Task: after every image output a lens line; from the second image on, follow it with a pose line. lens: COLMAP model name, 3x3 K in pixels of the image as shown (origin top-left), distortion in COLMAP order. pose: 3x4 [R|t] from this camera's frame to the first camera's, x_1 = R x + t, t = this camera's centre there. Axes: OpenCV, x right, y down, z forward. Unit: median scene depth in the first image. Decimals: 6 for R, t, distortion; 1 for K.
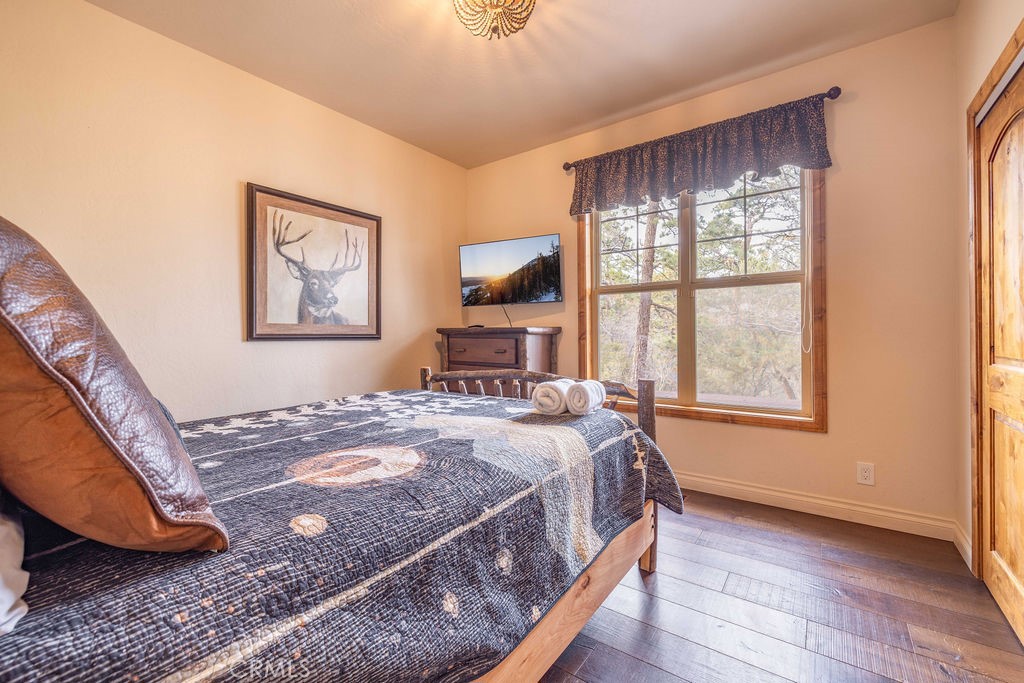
lens RADIAL K [[428.7, 0, 509.4], [0, 428.7, 335.1], [0, 0, 1]] dist [0.000063, 0.000189]
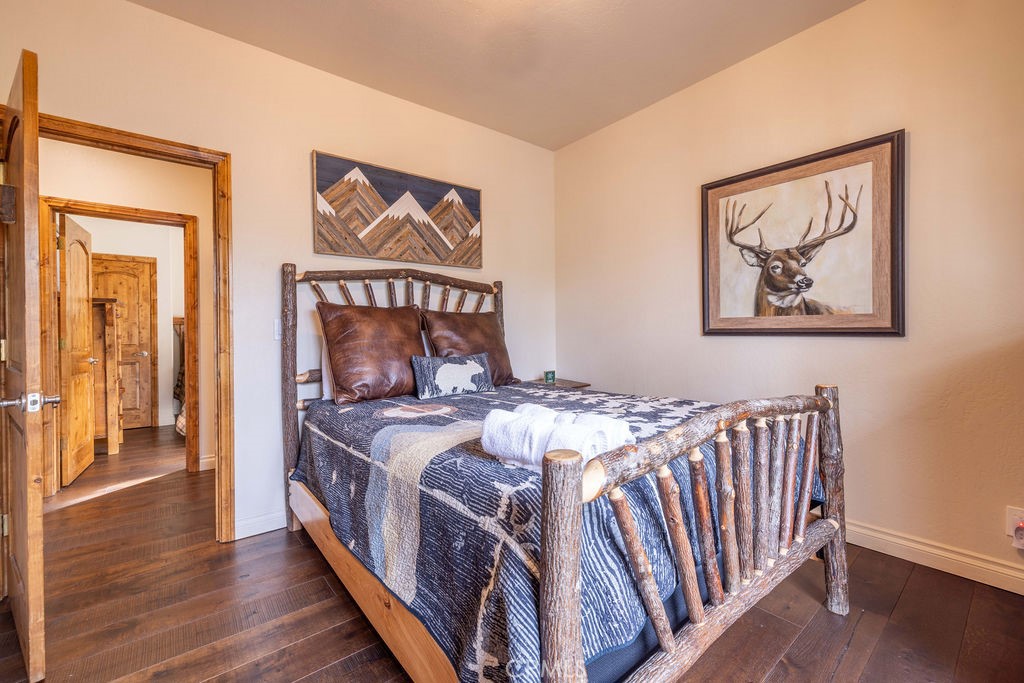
lens RADIAL K [[428.7, 0, 509.4], [0, 428.7, 335.1], [0, 0, 1]] dist [0.000063, 0.000189]
pose [[-0.257344, 0.016335, -0.966182, 0.494474], [0.009456, 0.999852, 0.014386, -0.006169], [0.966274, -0.005434, -0.257460, 0.743621]]
